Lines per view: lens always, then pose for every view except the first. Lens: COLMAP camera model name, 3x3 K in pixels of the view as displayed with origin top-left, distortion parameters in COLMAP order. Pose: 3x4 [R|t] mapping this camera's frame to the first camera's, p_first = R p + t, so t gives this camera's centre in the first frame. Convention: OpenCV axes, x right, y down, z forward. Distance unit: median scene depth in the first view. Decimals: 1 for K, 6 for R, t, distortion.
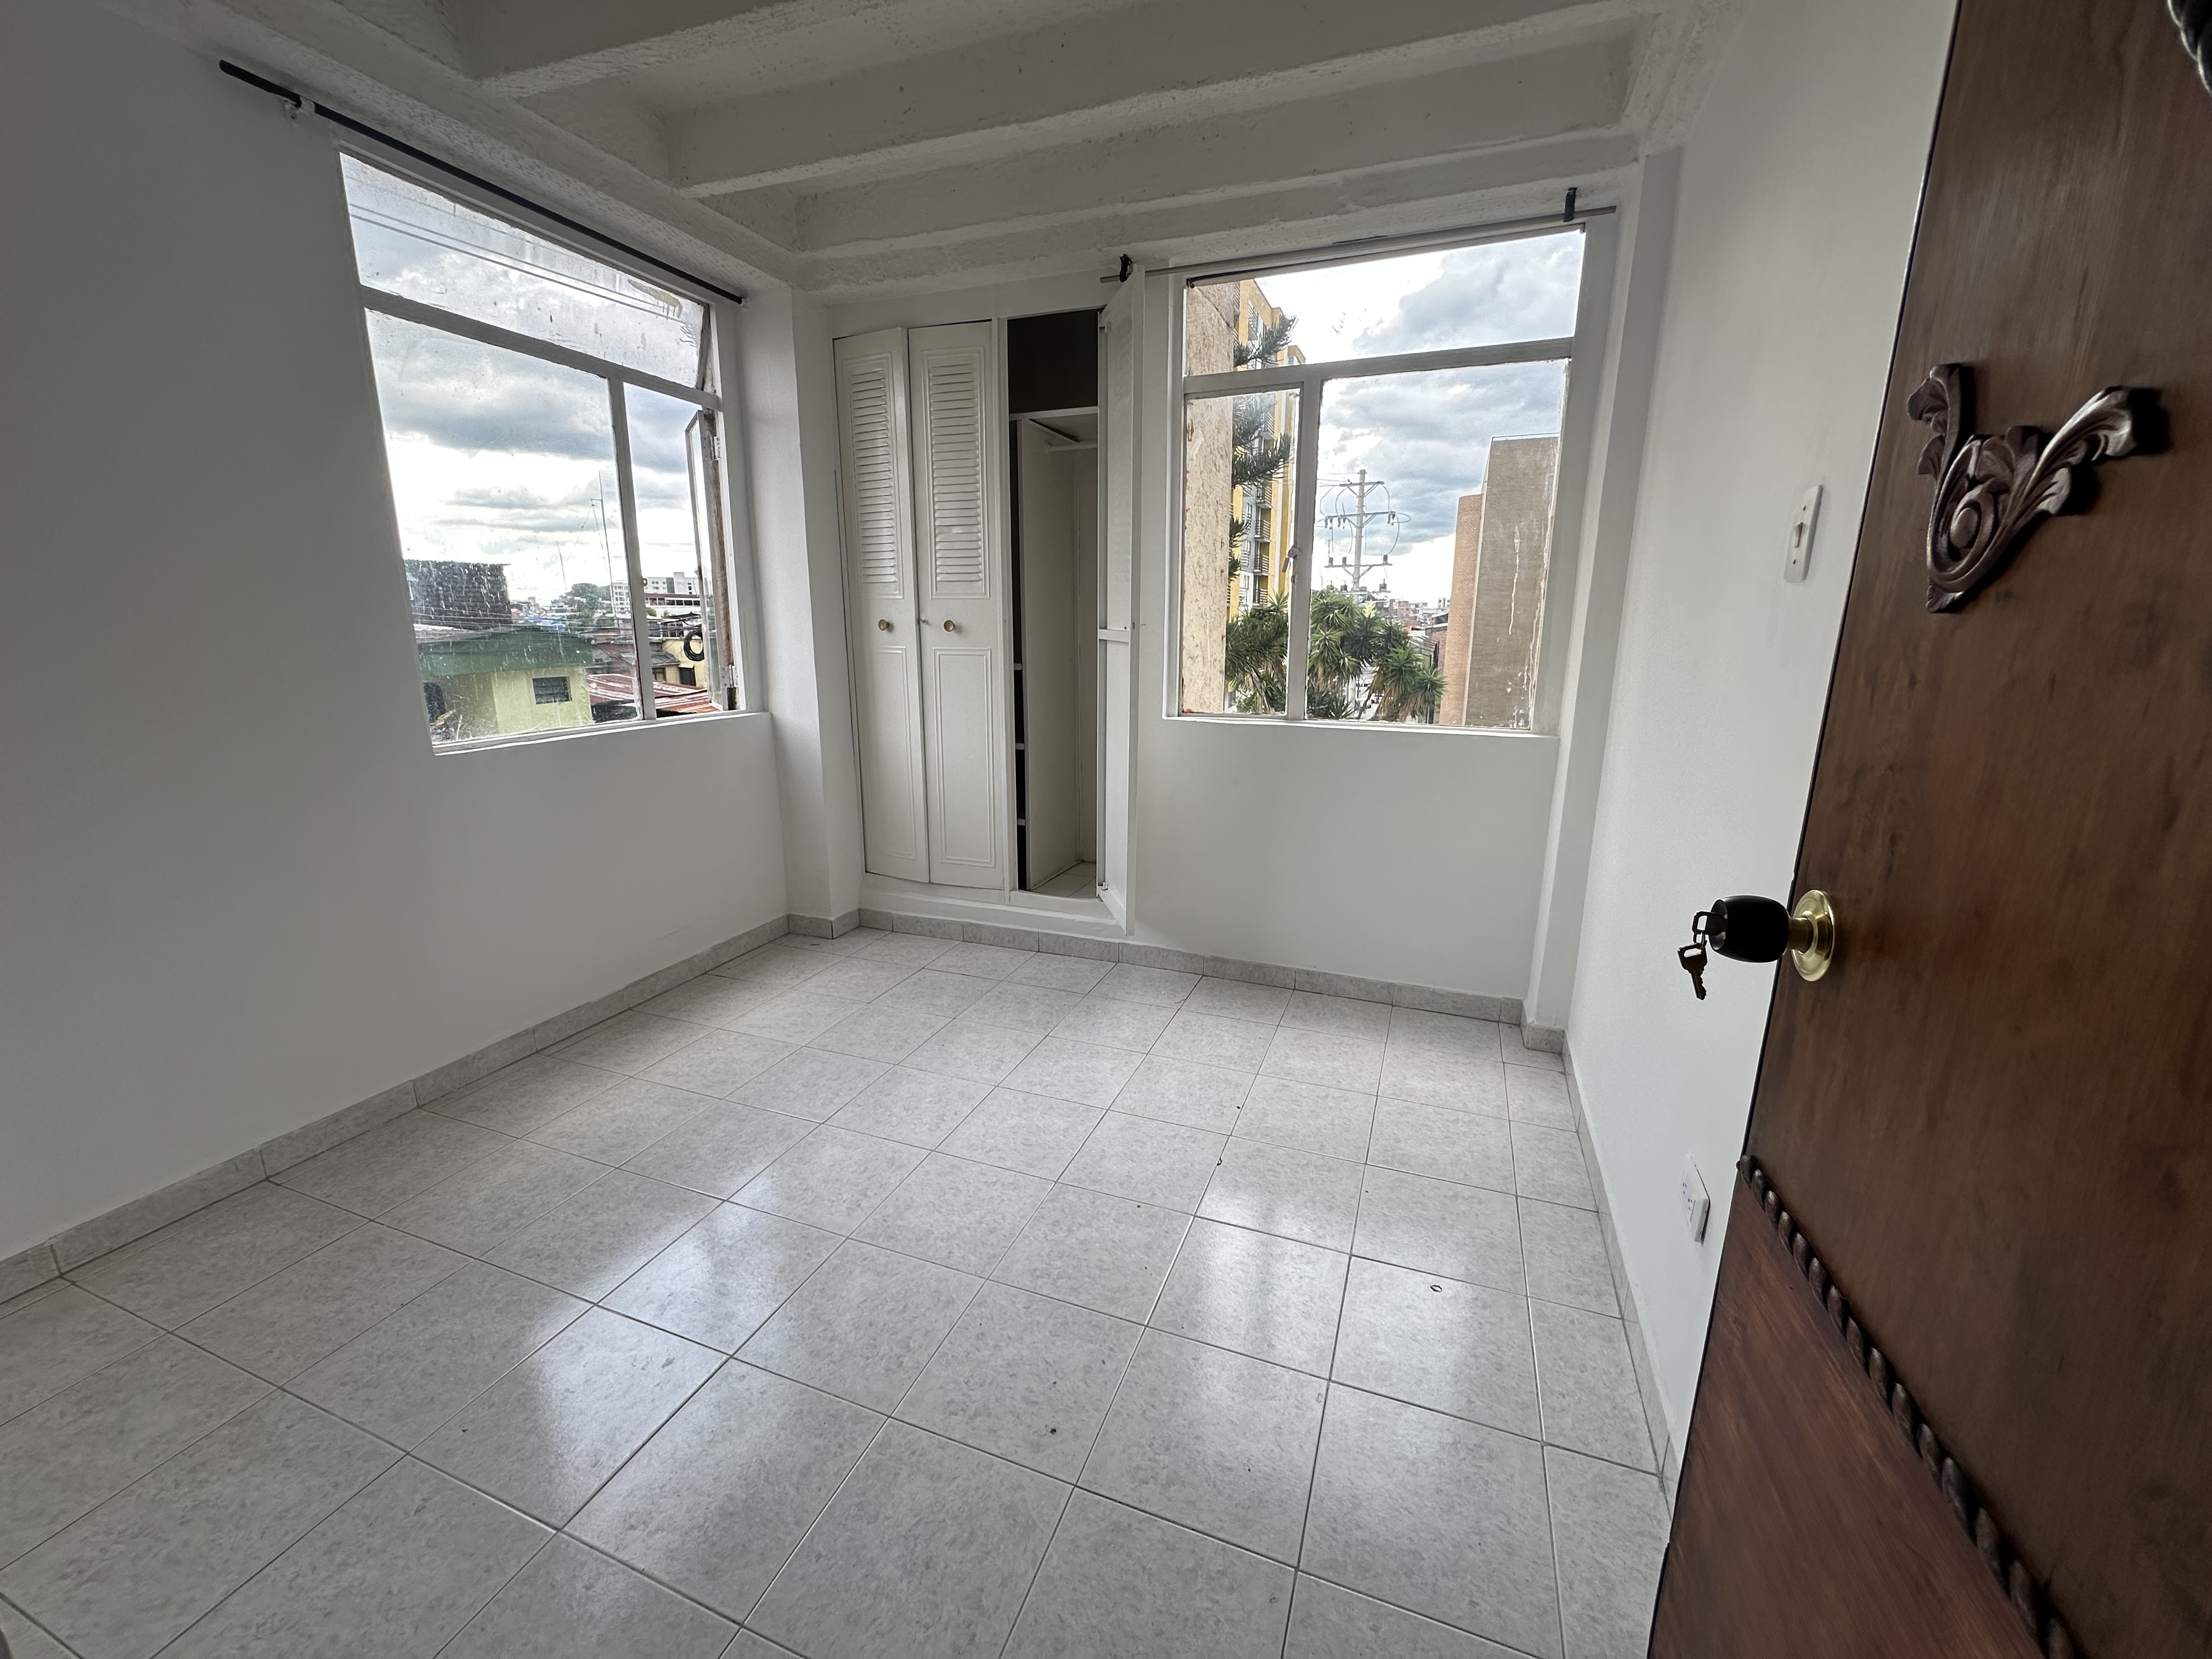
lens RADIAL K [[892.9, 0, 1105.8], [0, 892.9, 824.7], [0, 0, 1]] dist [0.000914, 0.000212]
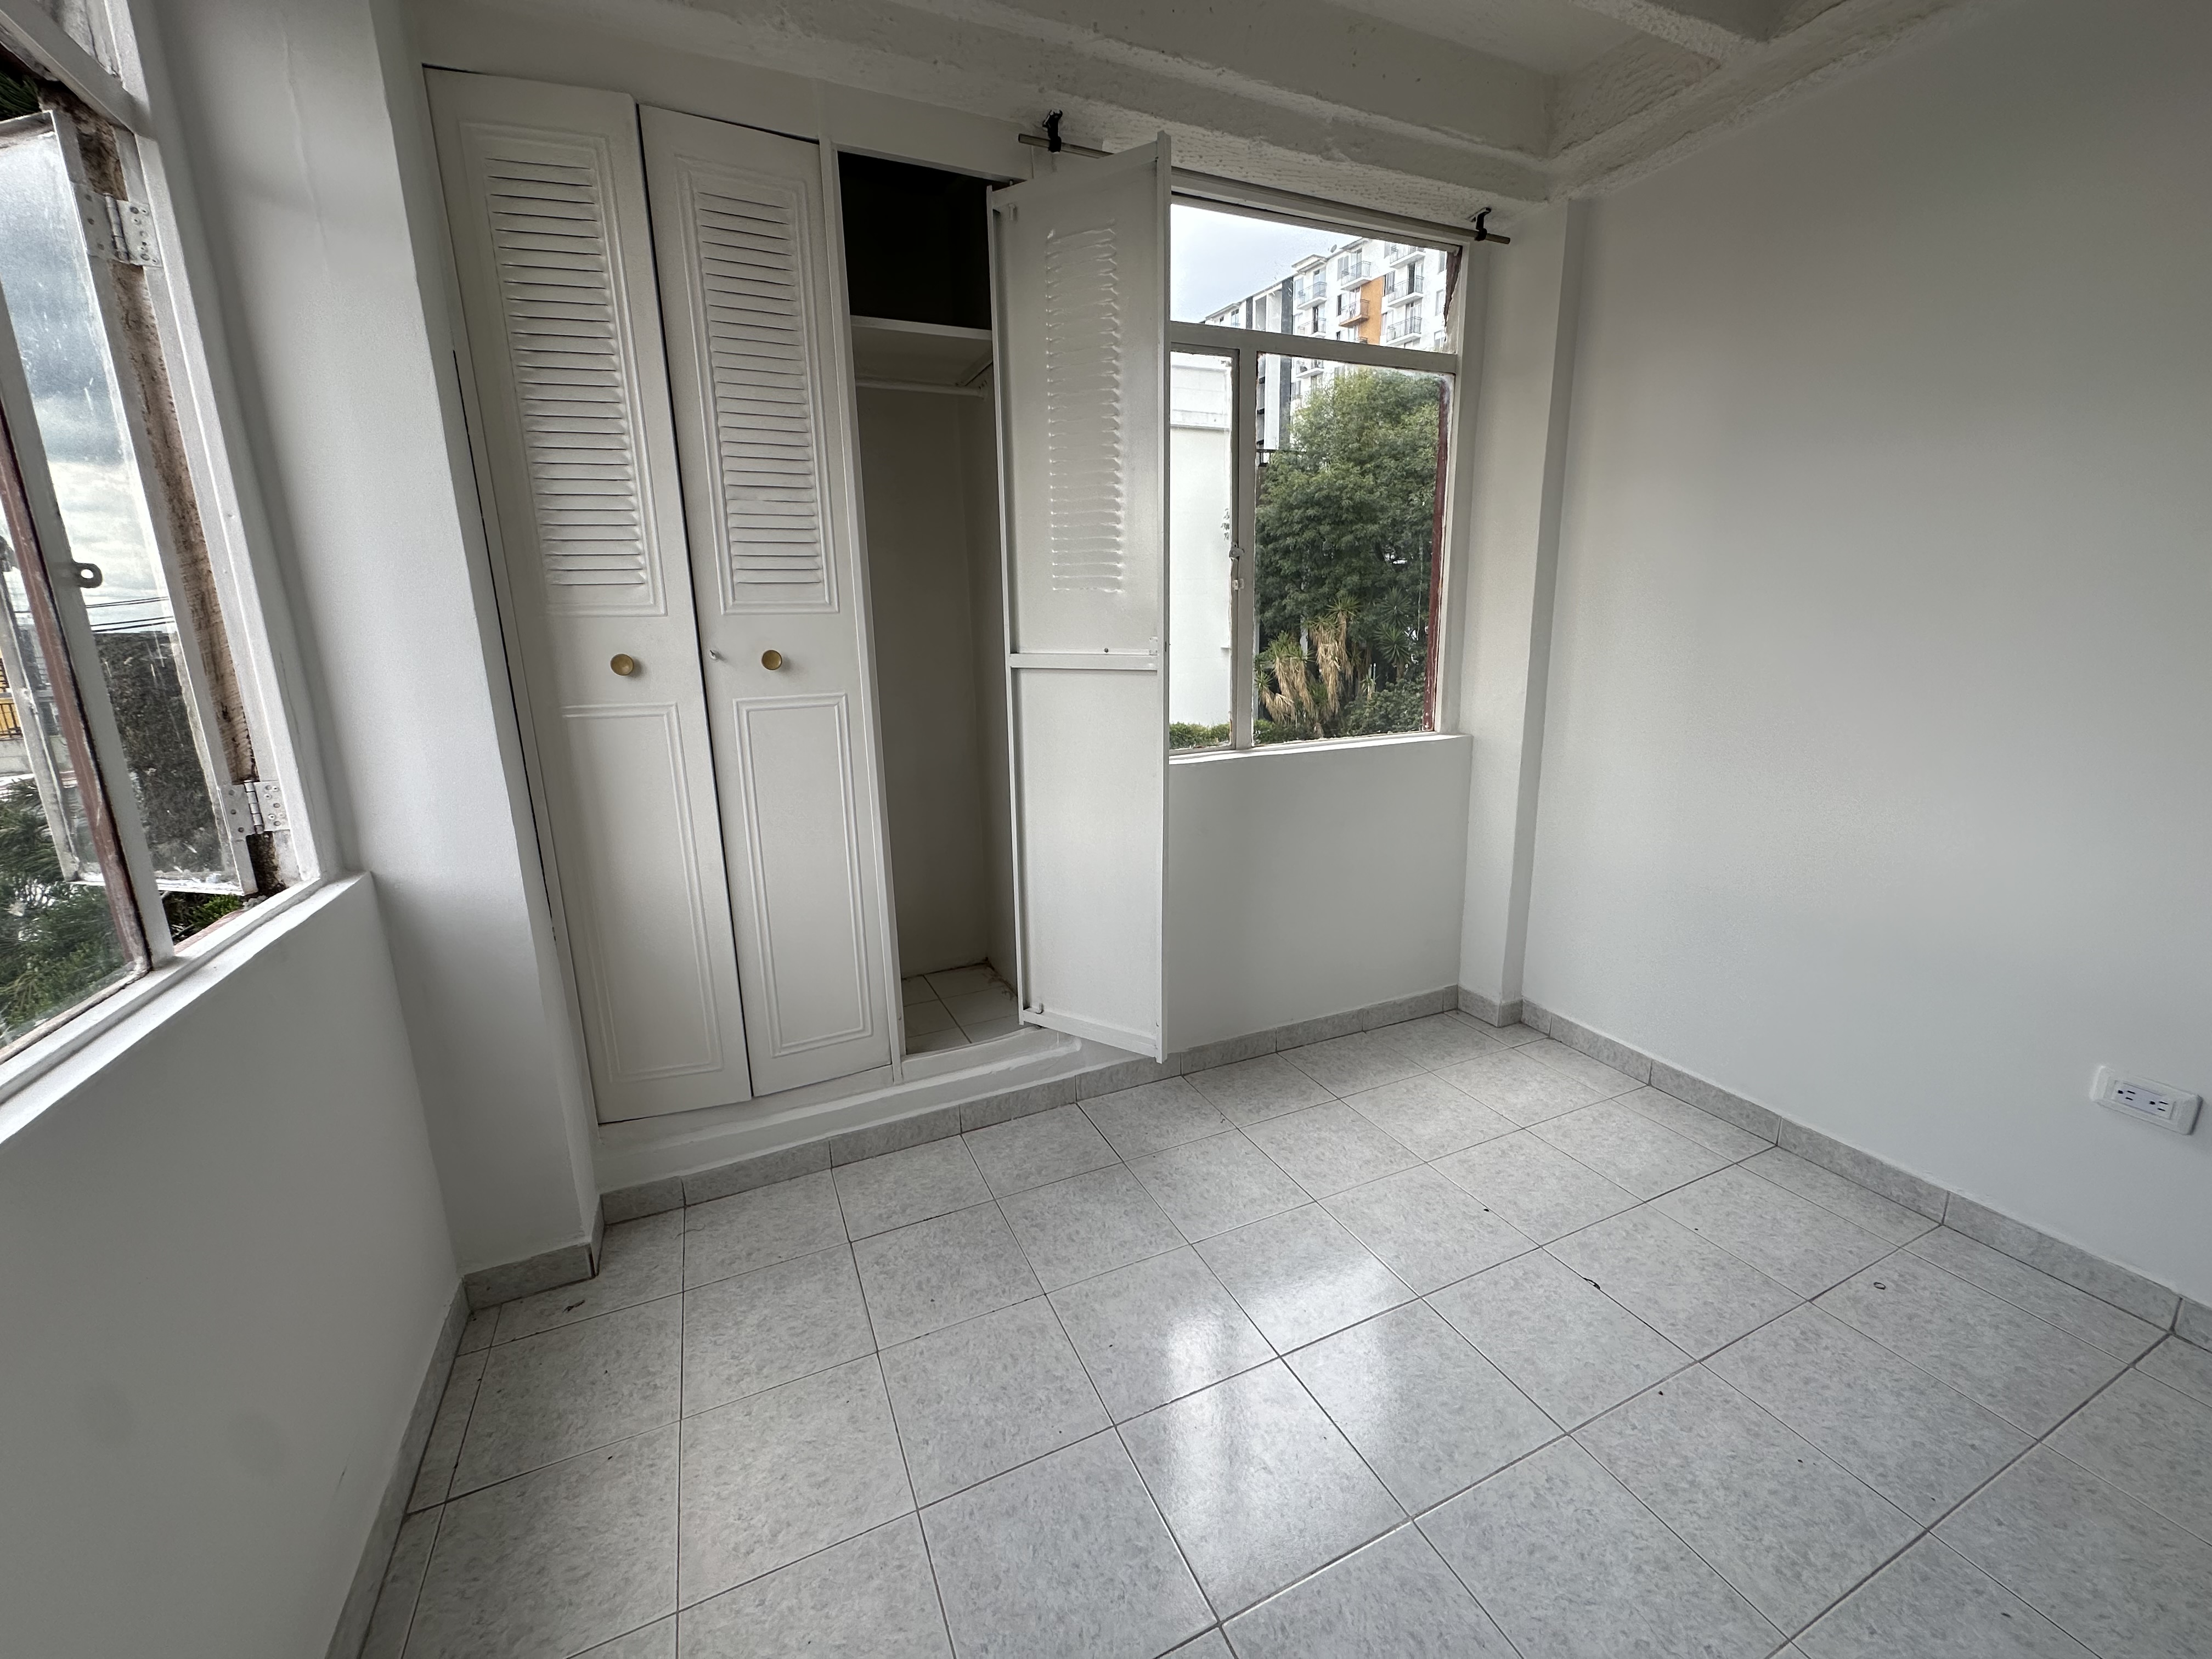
lens RADIAL K [[885.4, 0, 1106.3], [0, 885.4, 827.4], [0, 0, 1]] dist [-0.001572, 0.000456]
pose [[0.699736, -0.178983, 0.691617, -0.469659], [0.185627, 0.980407, 0.065913, -0.120934], [-0.689864, 0.082261, 0.719250, 0.473587]]
